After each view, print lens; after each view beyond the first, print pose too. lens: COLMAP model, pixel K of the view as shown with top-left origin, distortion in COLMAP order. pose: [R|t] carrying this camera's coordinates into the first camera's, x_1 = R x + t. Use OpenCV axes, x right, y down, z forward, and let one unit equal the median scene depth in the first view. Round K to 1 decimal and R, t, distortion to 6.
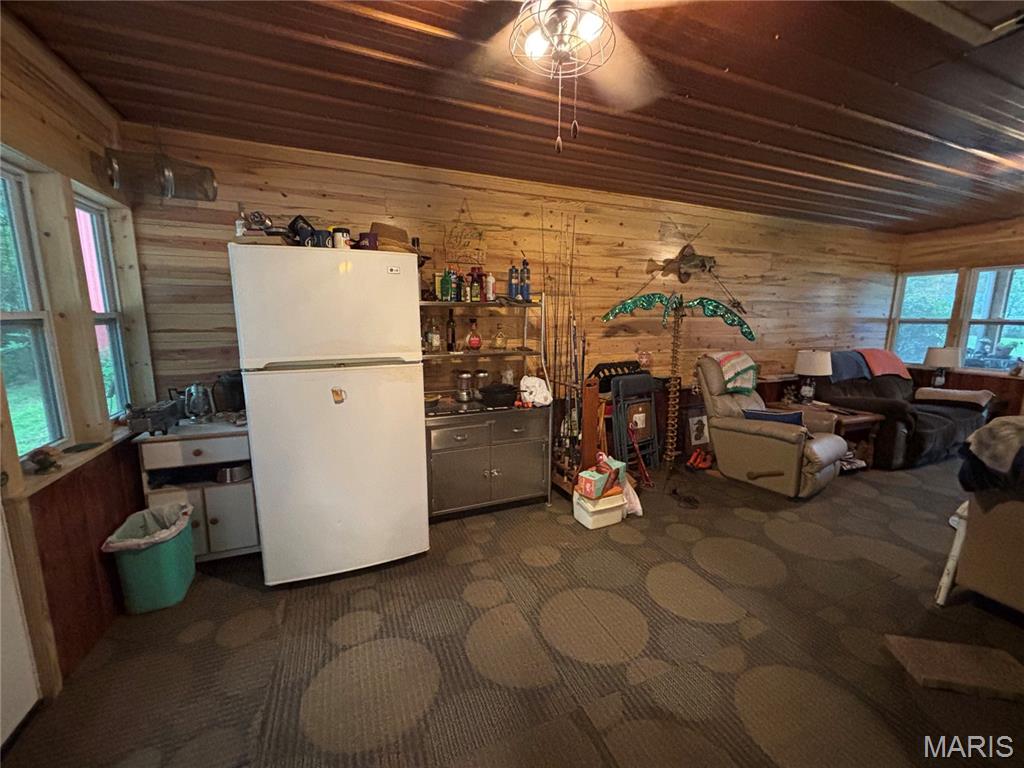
lens RADIAL K [[412.7, 0, 513.9], [0, 412.7, 379.8], [0, 0, 1]] dist [0.008766, -0.000172]
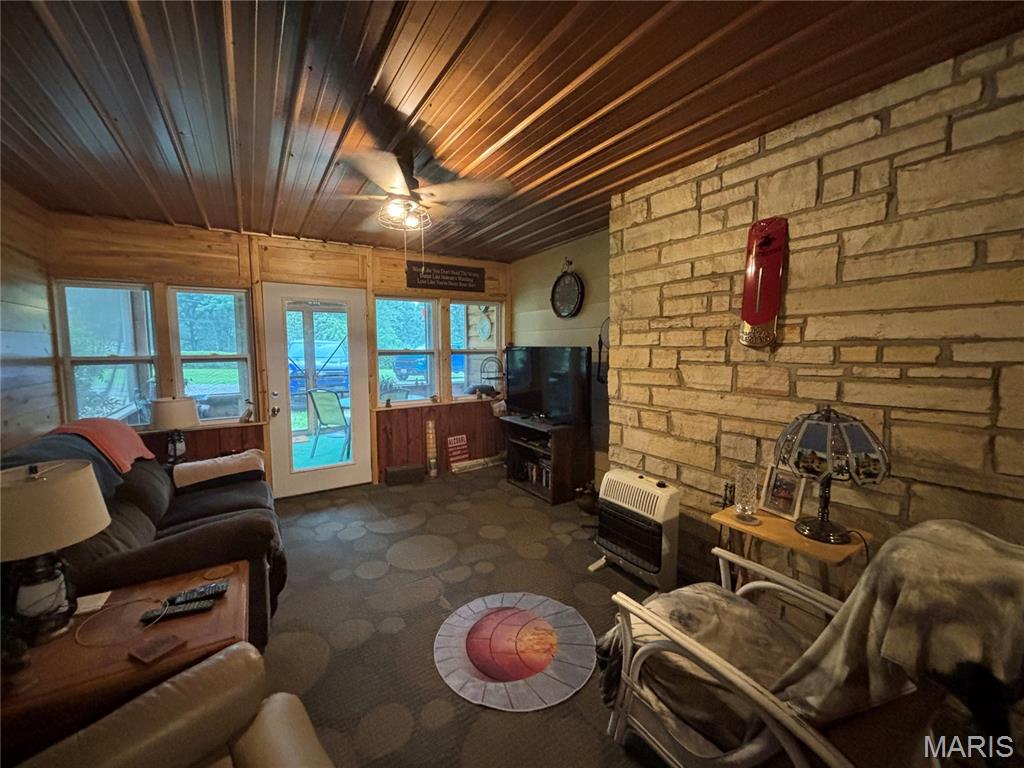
lens RADIAL K [[412.7, 0, 511.7], [0, 412.7, 380.3], [0, 0, 1]] dist [0.008766, -0.000172]
pose [[-0.149118, -0.092396, 0.984493, 0.318020], [0.167849, 0.978811, 0.117286, -0.100624], [-0.974469, 0.182736, -0.130450, 0.605485]]
